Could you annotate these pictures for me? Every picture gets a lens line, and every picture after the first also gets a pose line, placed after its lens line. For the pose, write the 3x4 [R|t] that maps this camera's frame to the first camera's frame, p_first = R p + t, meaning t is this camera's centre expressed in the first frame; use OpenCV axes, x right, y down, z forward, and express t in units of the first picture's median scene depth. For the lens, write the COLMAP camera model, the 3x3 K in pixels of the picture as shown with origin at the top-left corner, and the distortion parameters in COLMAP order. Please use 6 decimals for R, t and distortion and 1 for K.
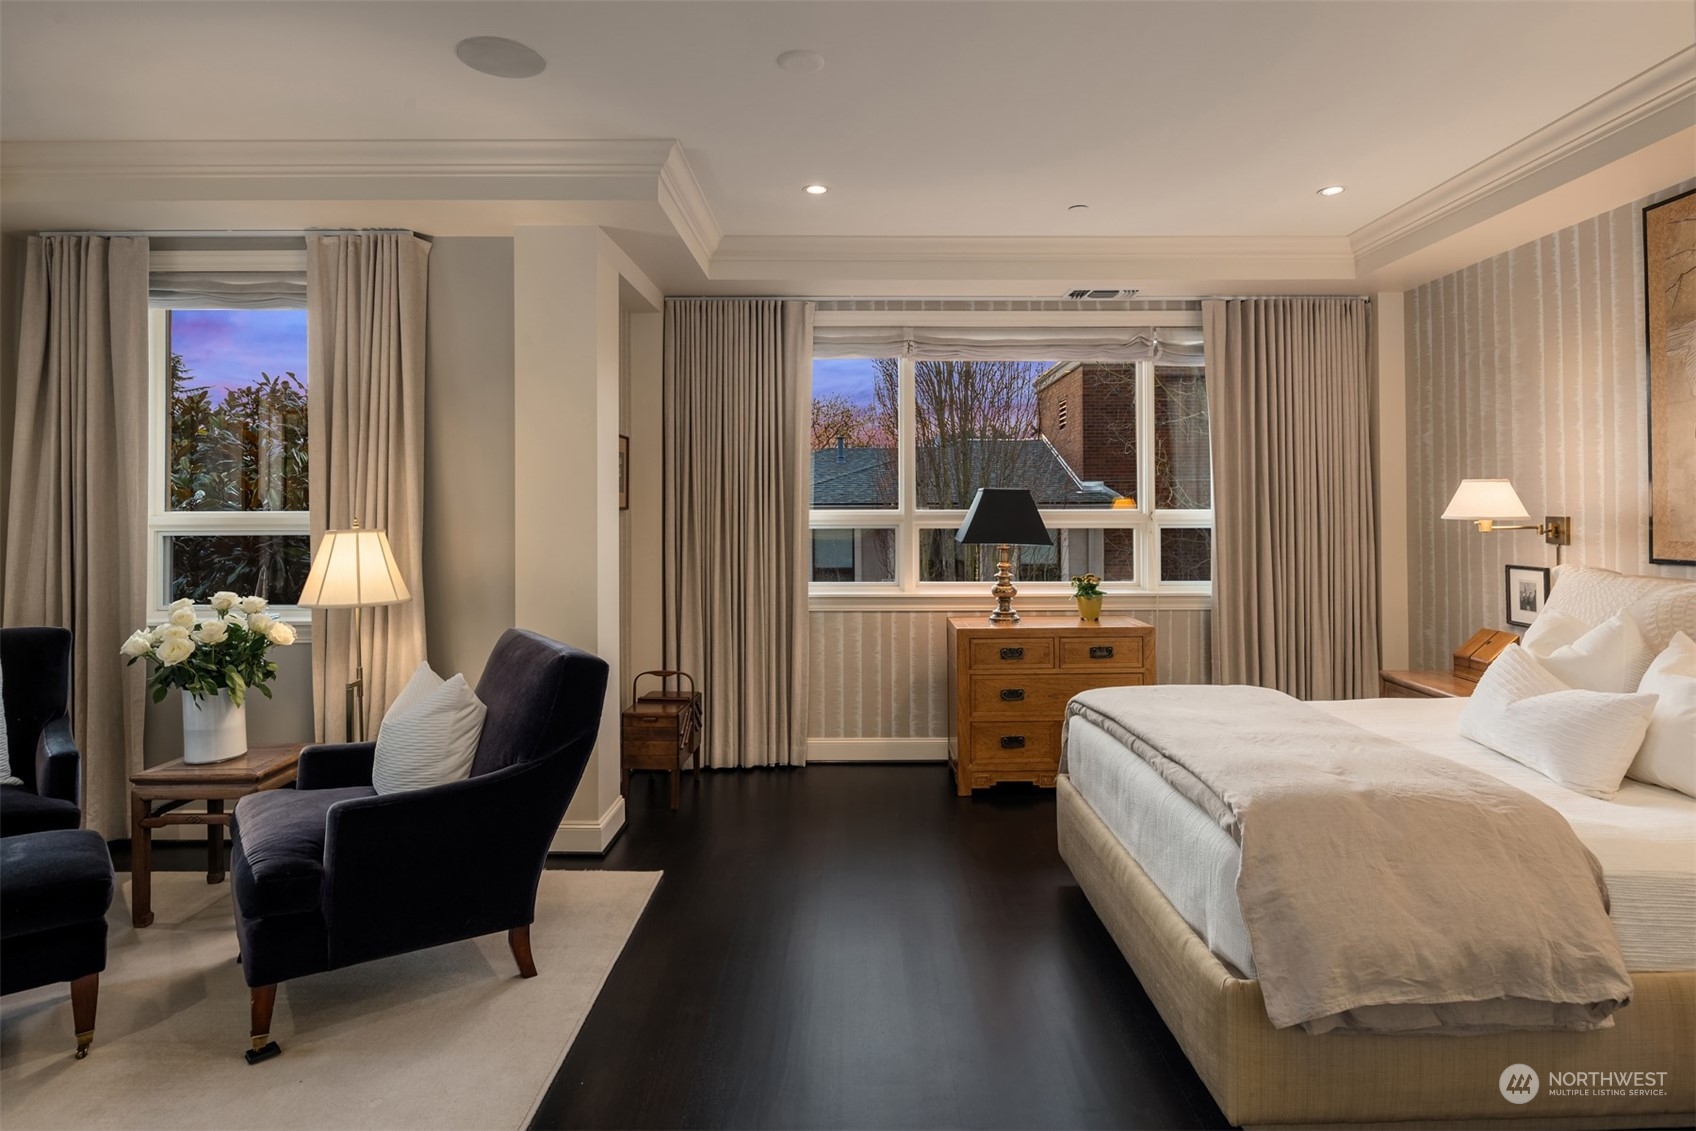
lens RADIAL K [[928.6, 0, 861.2], [0, 928.6, 507.9], [0, 0, 1]] dist [0.002282, -0.007580]
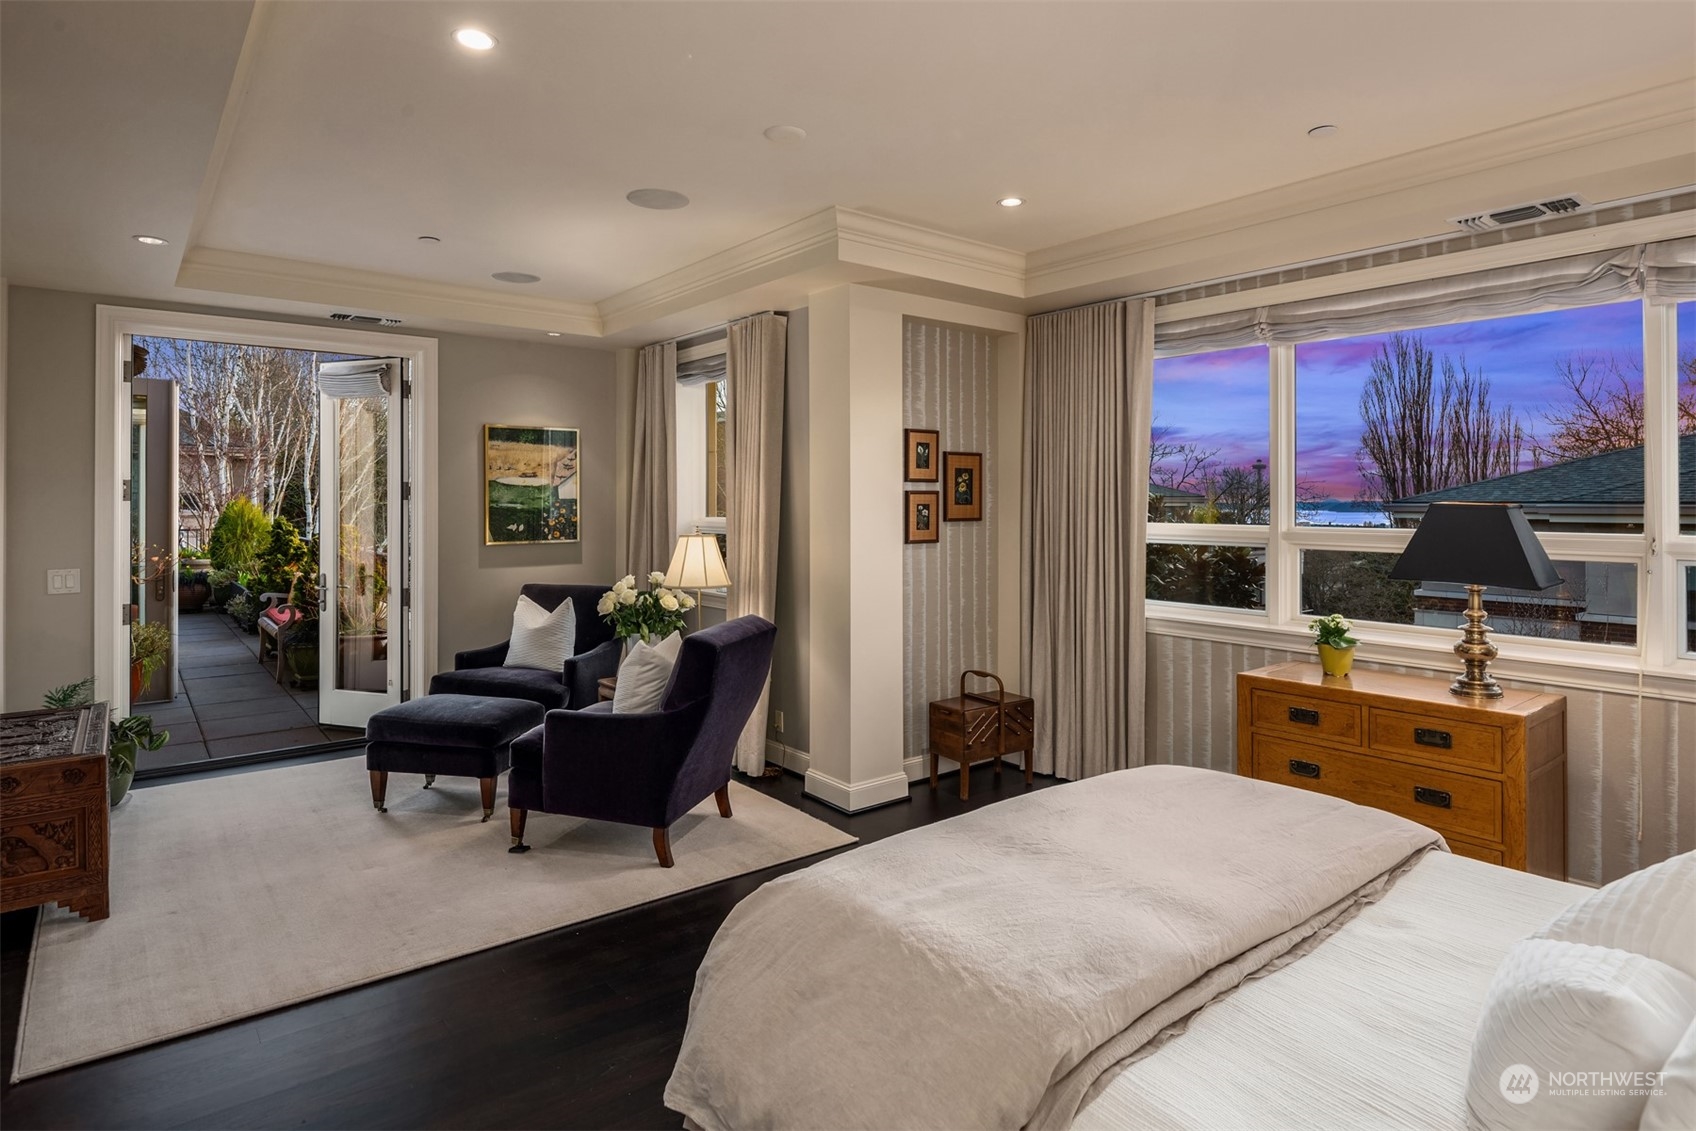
lens RADIAL K [[928.6, 0, 883.0], [0, 928.6, 501.5], [0, 0, 1]] dist [0.002282, -0.007580]
pose [[0.624101, 0.006416, -0.781318, 0.524227], [-0.003269, 0.999979, 0.005600, -0.025085], [0.781337, -0.000941, 0.624108, 0.228063]]
